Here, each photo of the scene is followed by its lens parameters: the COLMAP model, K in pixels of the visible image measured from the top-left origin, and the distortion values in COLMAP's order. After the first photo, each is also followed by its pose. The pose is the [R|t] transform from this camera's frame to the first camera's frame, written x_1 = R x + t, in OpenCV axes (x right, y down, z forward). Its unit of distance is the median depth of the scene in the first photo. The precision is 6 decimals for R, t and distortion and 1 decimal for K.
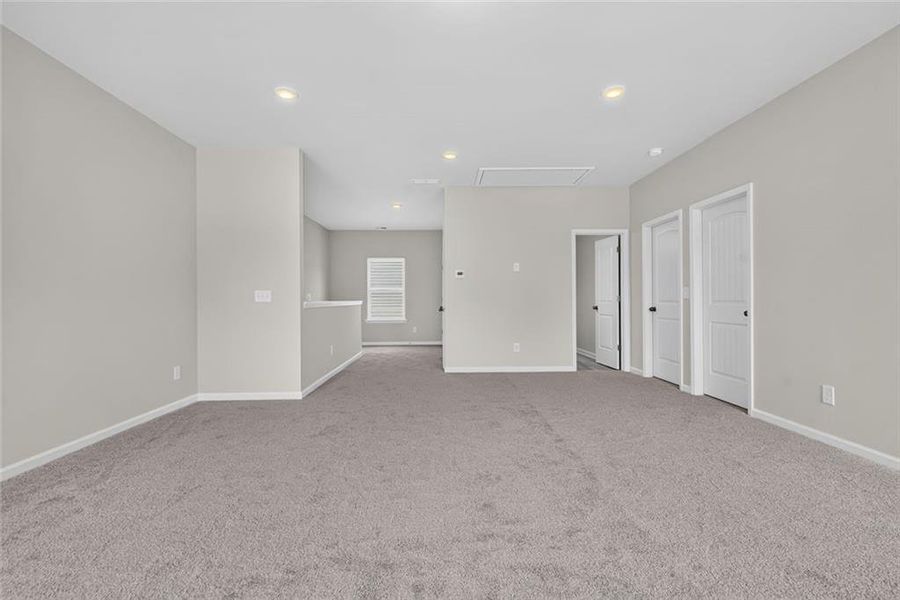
lens RADIAL K [[405.4, 0, 445.3], [0, 405.4, 297.7], [0, 0, 1]] dist [0.004735, -0.000676]
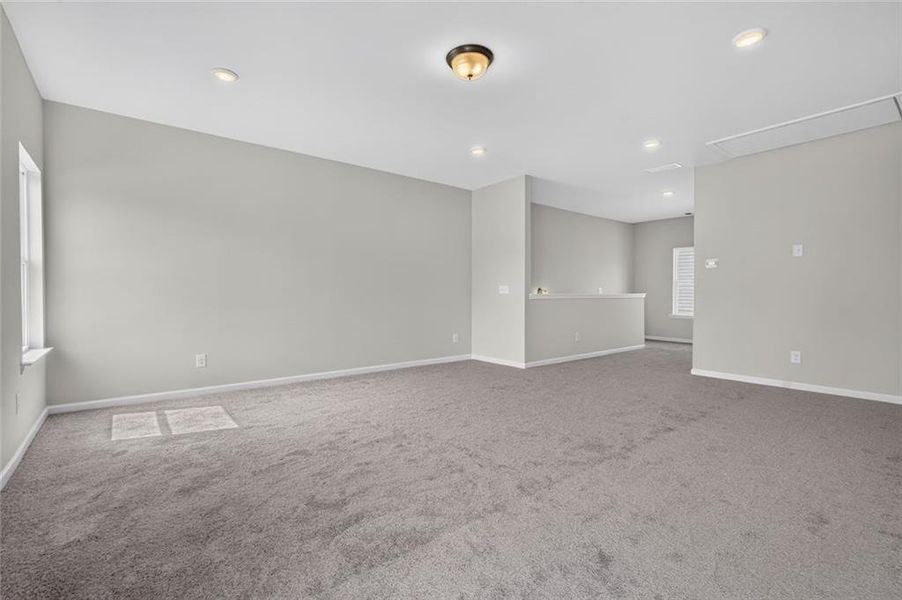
lens RADIAL K [[406.3, 0, 446.3], [0, 406.3, 297.7], [0, 0, 1]] dist [0.004735, -0.000676]
pose [[0.595297, 0.015862, -0.803349, 0.544008], [-0.001073, 0.999820, 0.018946, -0.002921], [0.803505, -0.010417, 0.595207, 0.020553]]
